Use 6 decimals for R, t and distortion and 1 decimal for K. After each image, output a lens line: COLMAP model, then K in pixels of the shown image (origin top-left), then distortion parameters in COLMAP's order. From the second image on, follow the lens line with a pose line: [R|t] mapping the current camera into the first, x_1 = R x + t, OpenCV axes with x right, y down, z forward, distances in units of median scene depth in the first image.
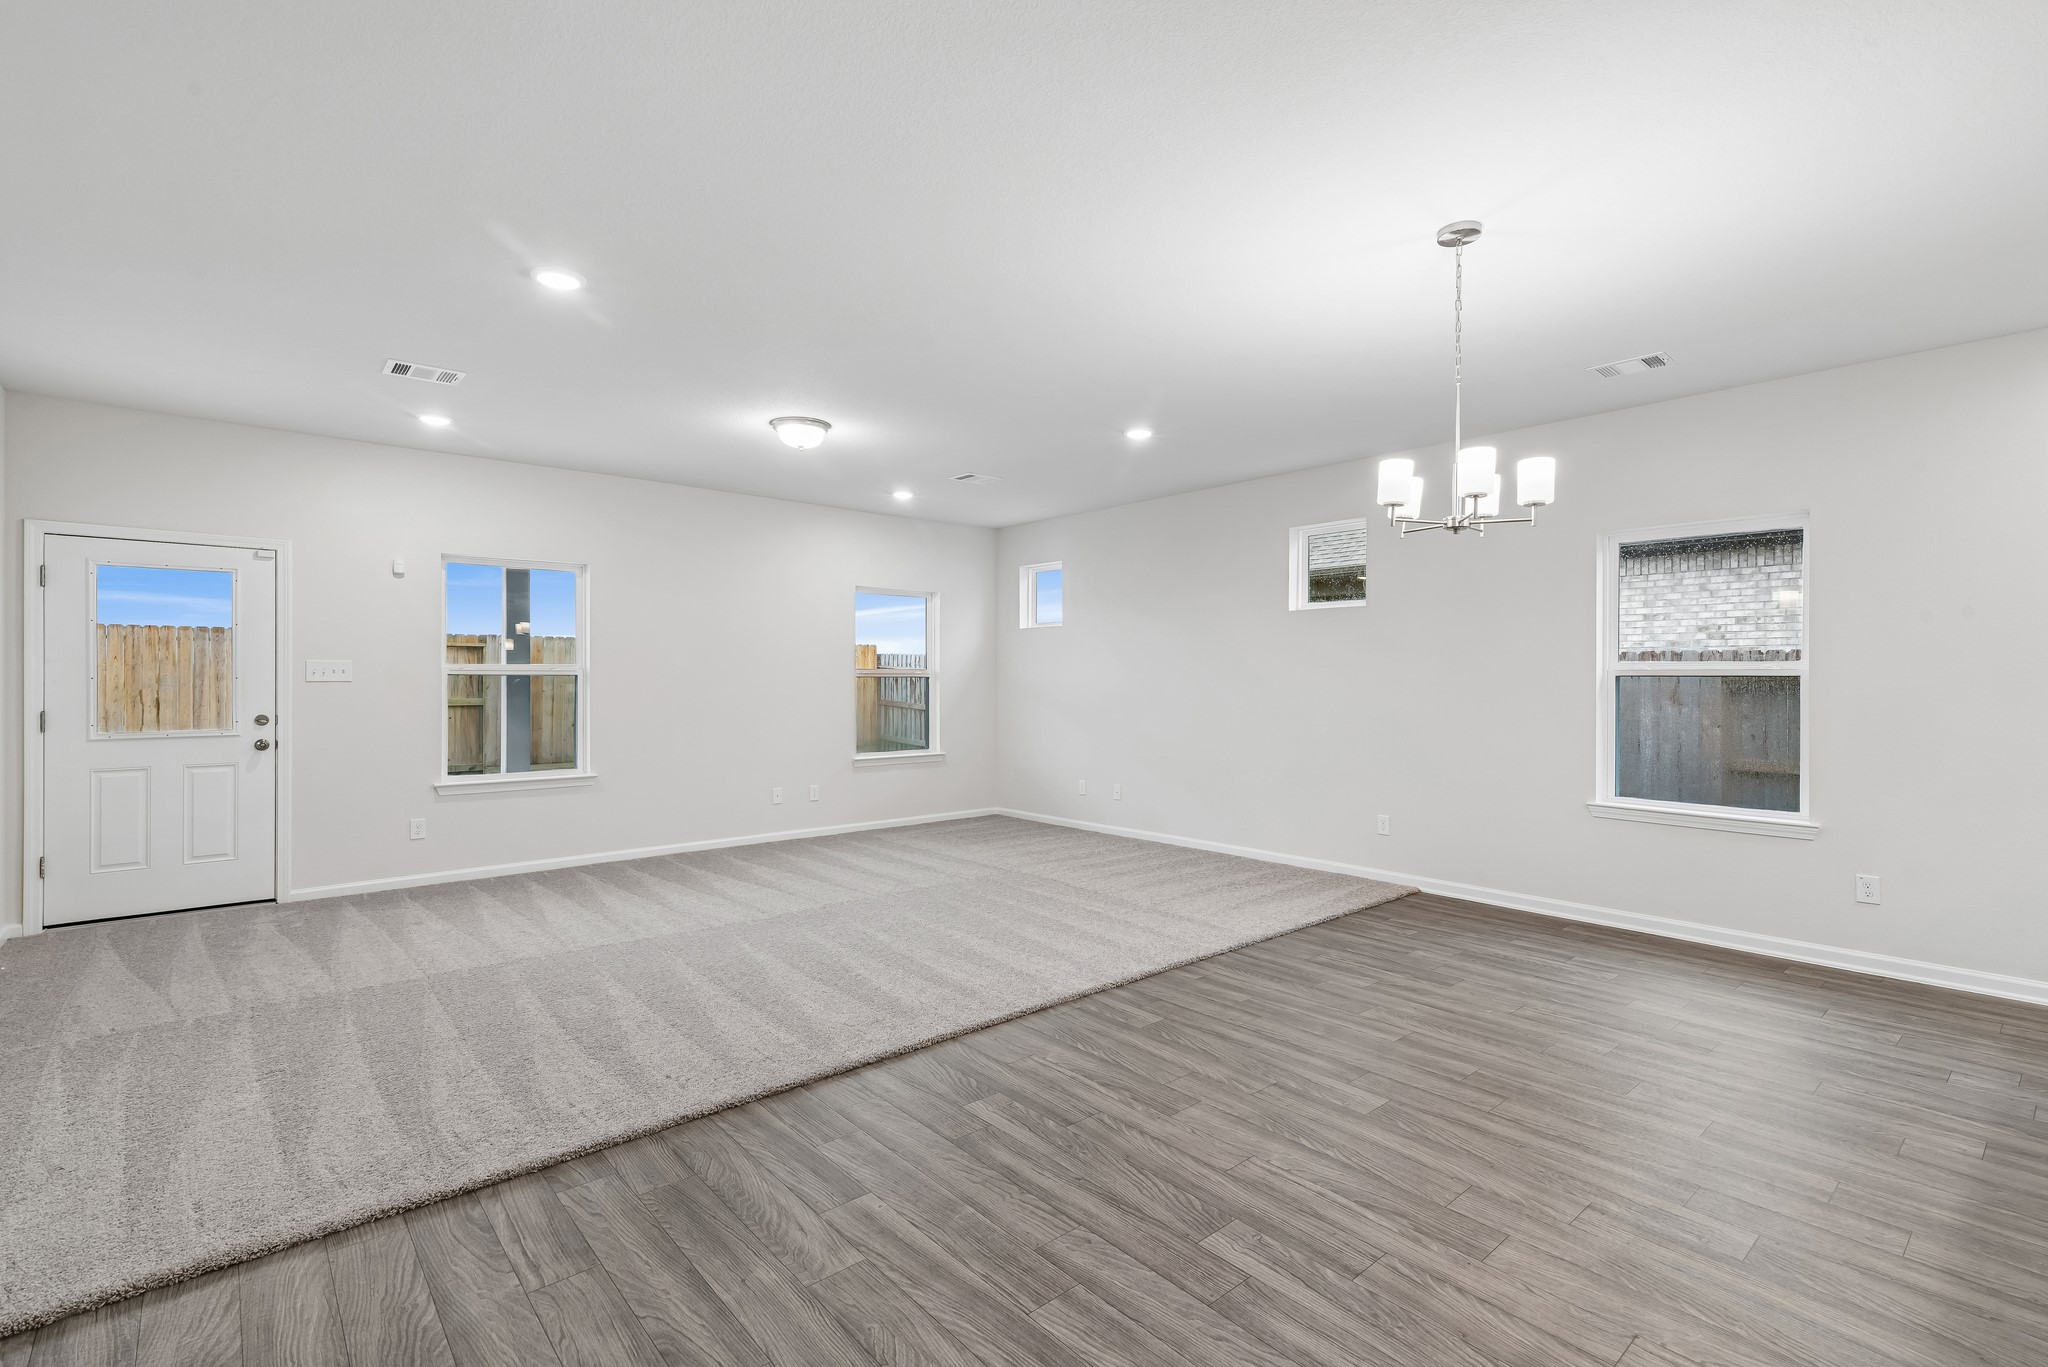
lens RADIAL K [[935.3, 0, 1016.4], [0, 935.3, 669.3], [0, 0, 1]] dist [0.014895, -0.003197]
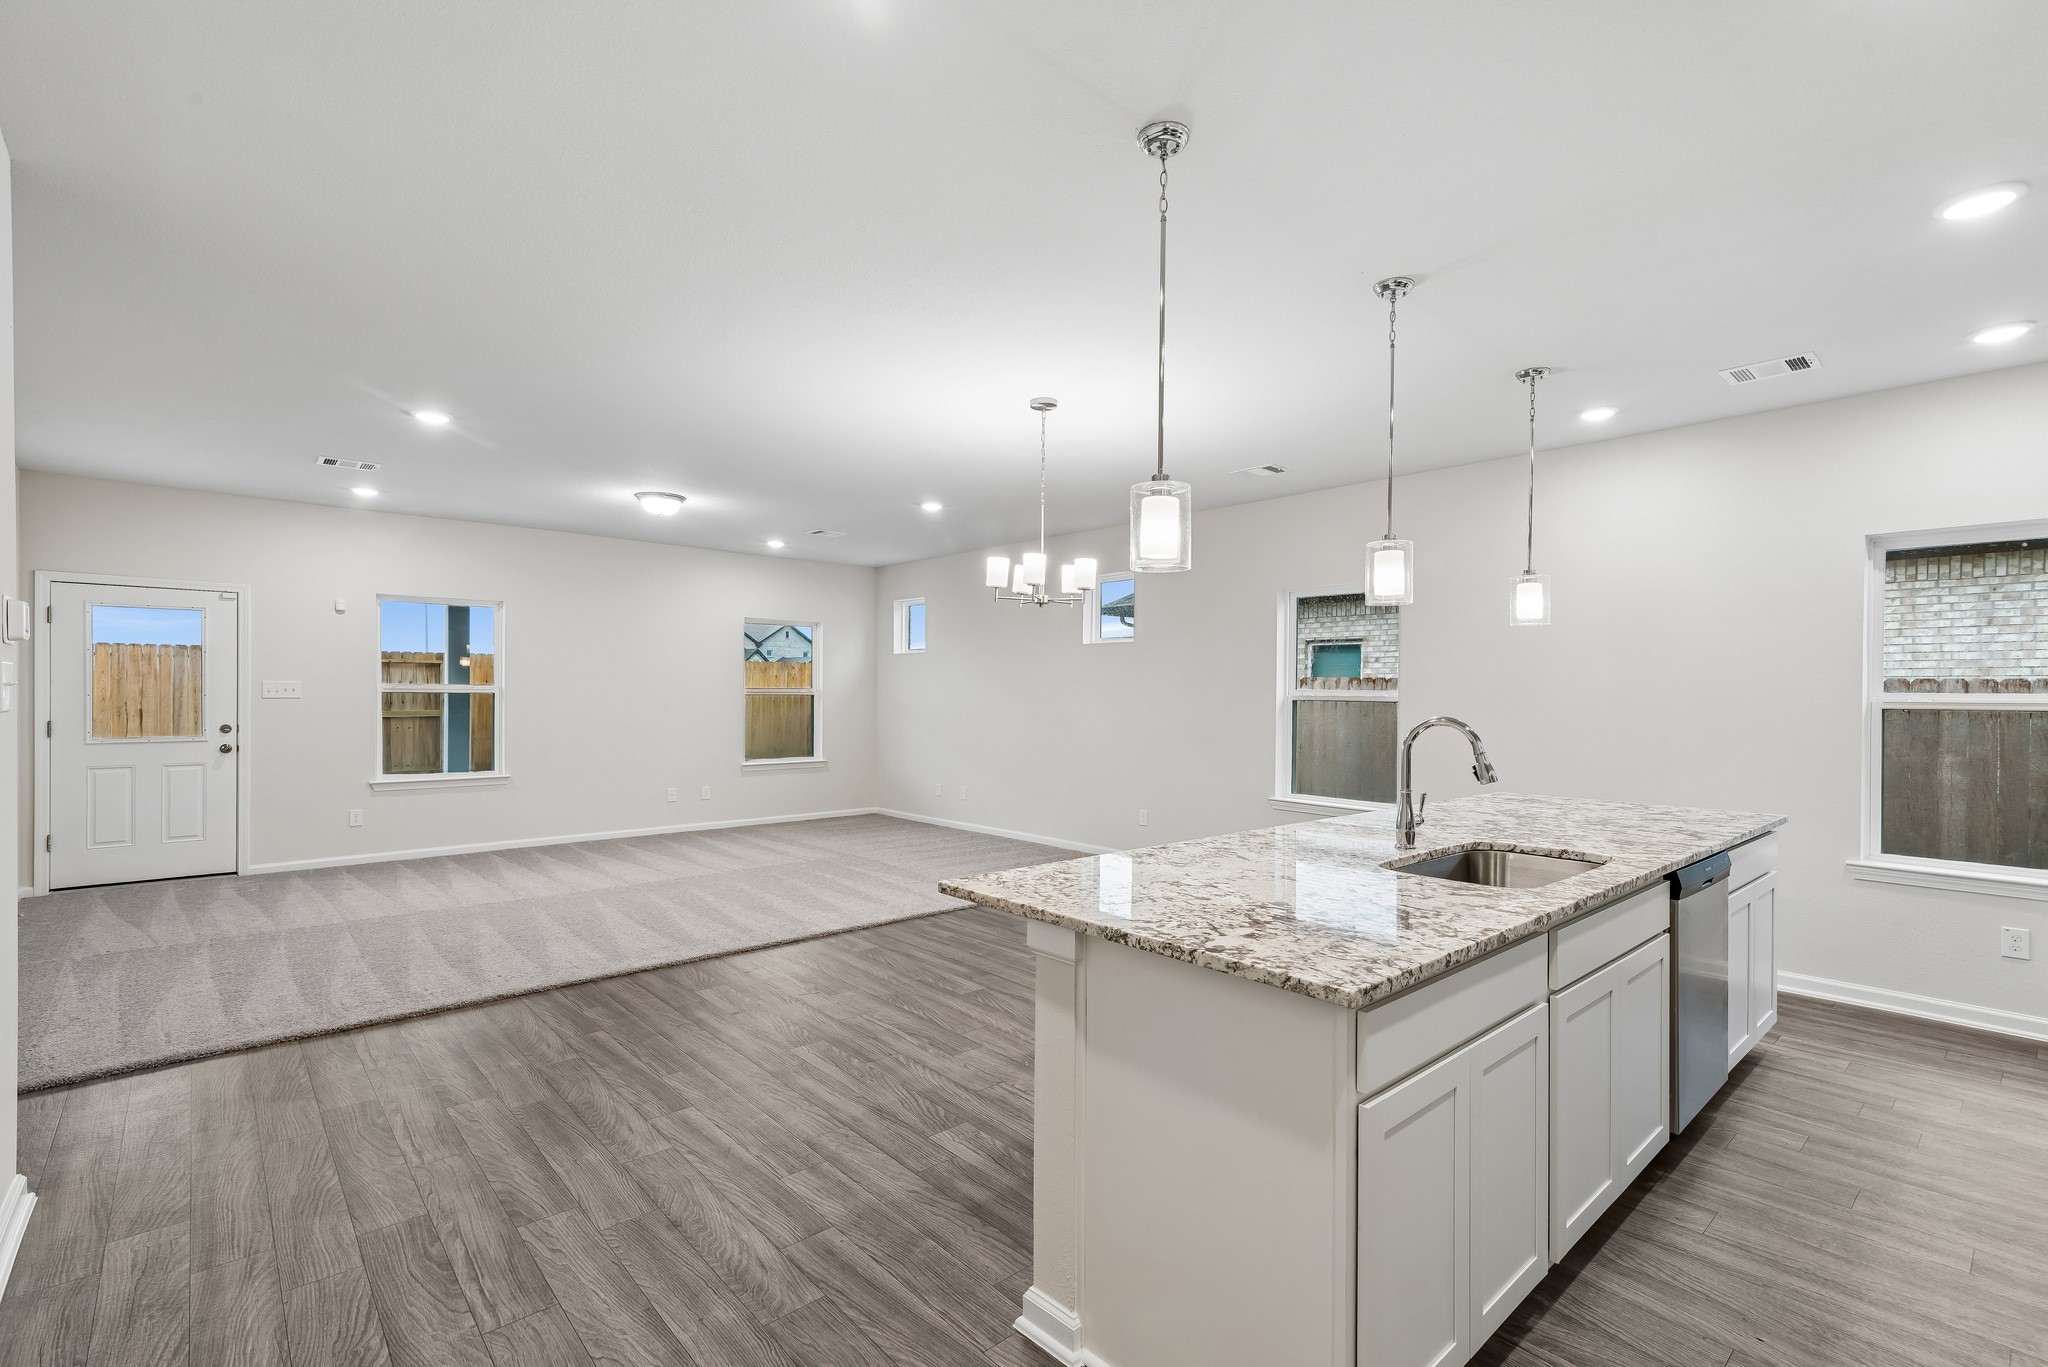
lens RADIAL K [[935.3, 0, 1026.6], [0, 935.3, 686.3], [0, 0, 1]] dist [0.014895, -0.003197]
pose [[0.999858, 0.006144, 0.015716, 0.303243], [-0.006202, 0.999974, 0.003606, -0.016910], [-0.015694, -0.003703, 0.999870, -0.335878]]
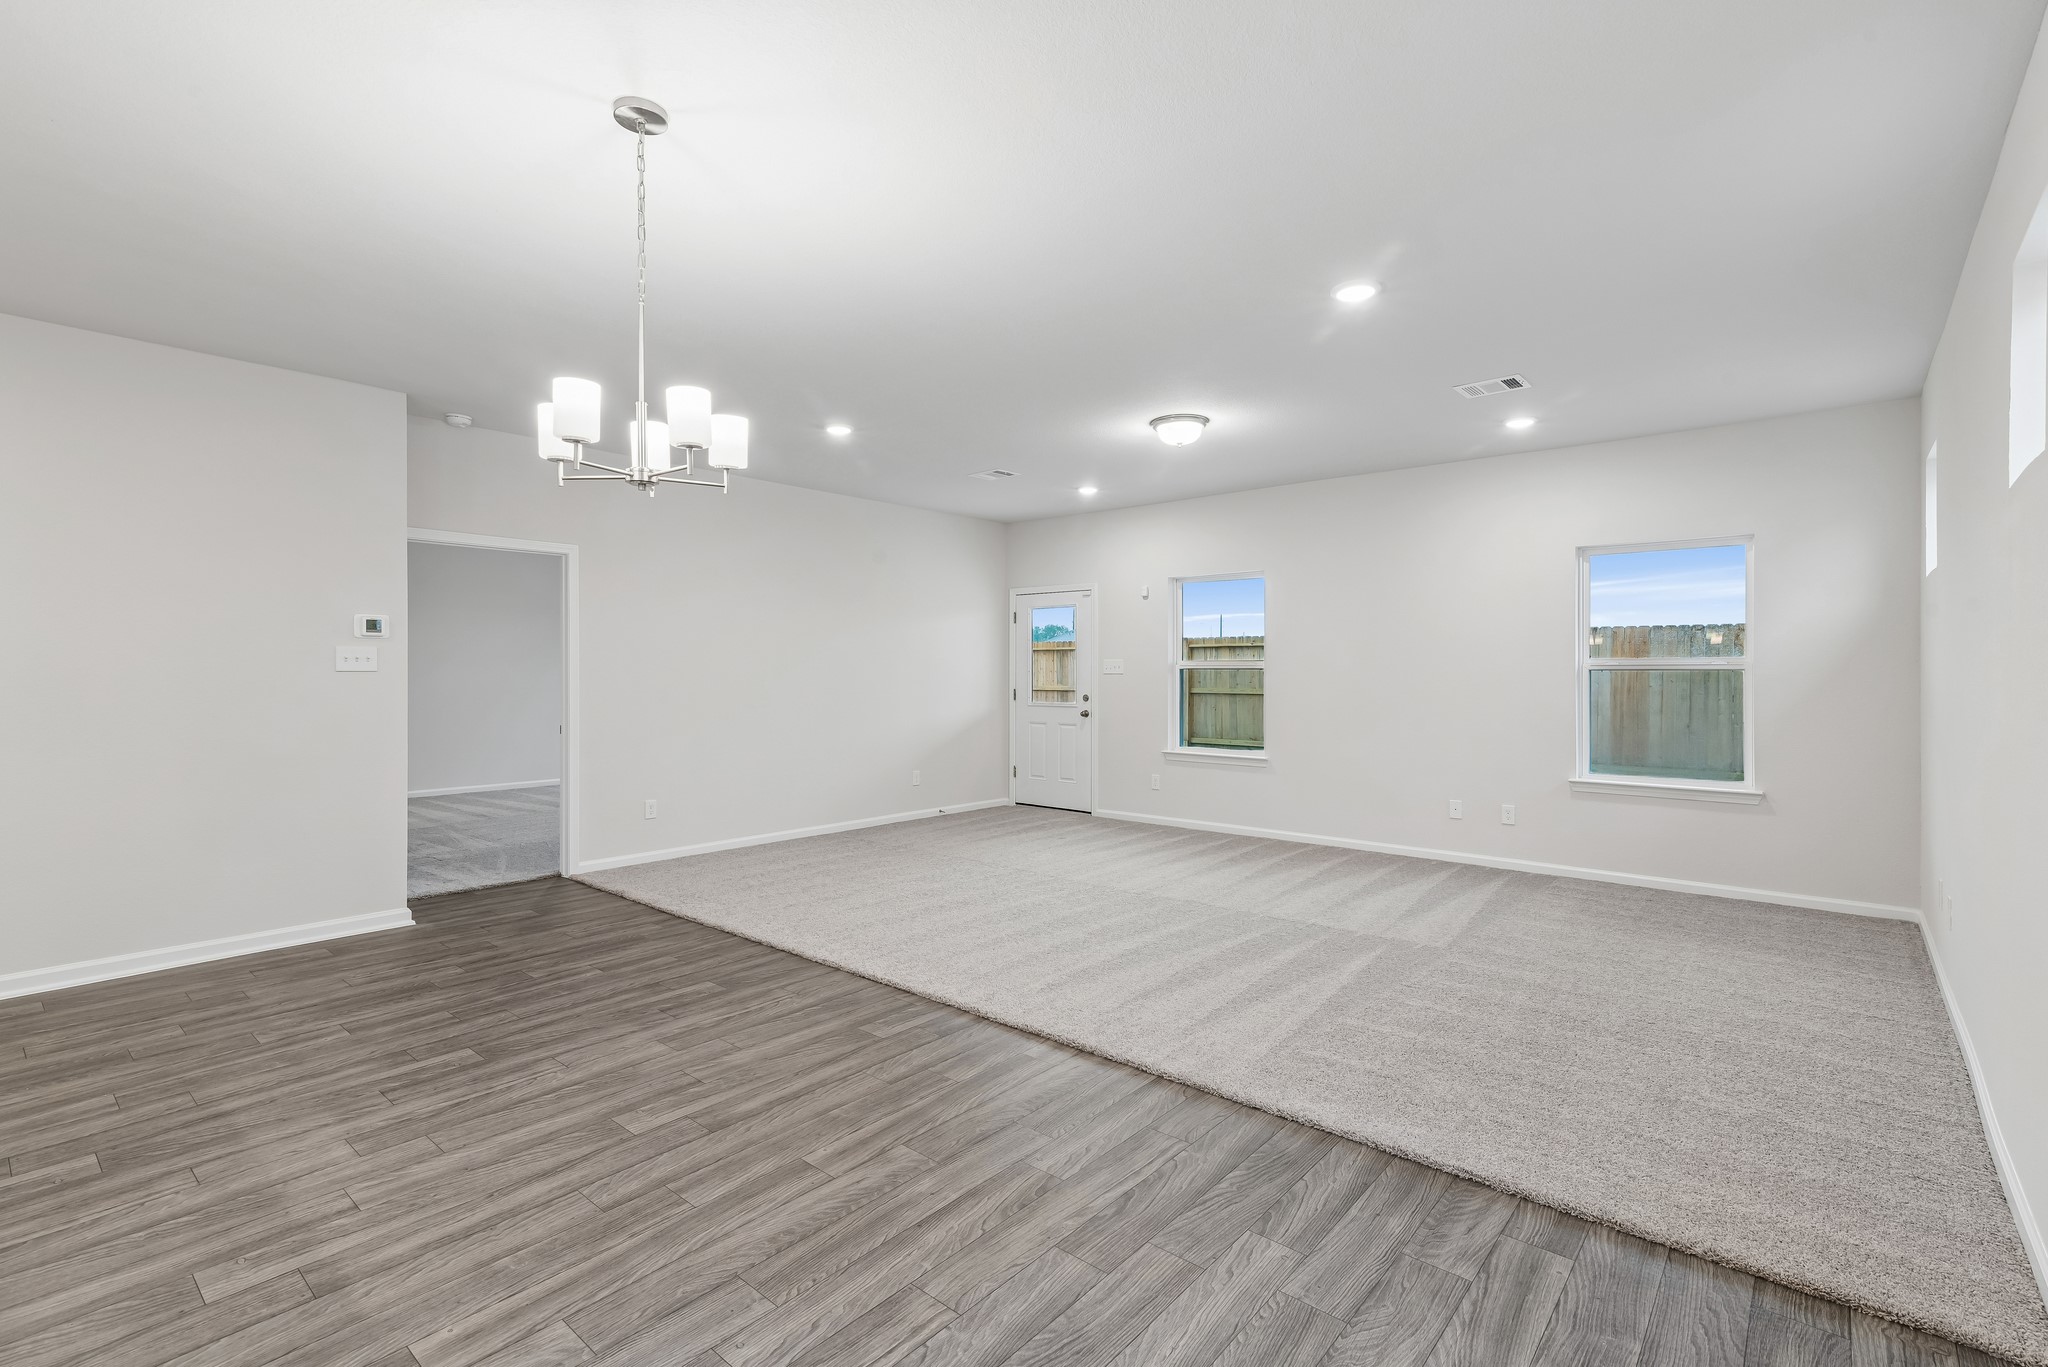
lens RADIAL K [[935.3, 0, 1030.3], [0, 935.3, 674.3], [0, 0, 1]] dist [0.014895, -0.003197]
pose [[0.150407, 0.002075, -0.988622, 0.943091], [0.006980, 0.999971, 0.003161, 0.010735], [0.988600, -0.007376, 0.150388, 0.869627]]
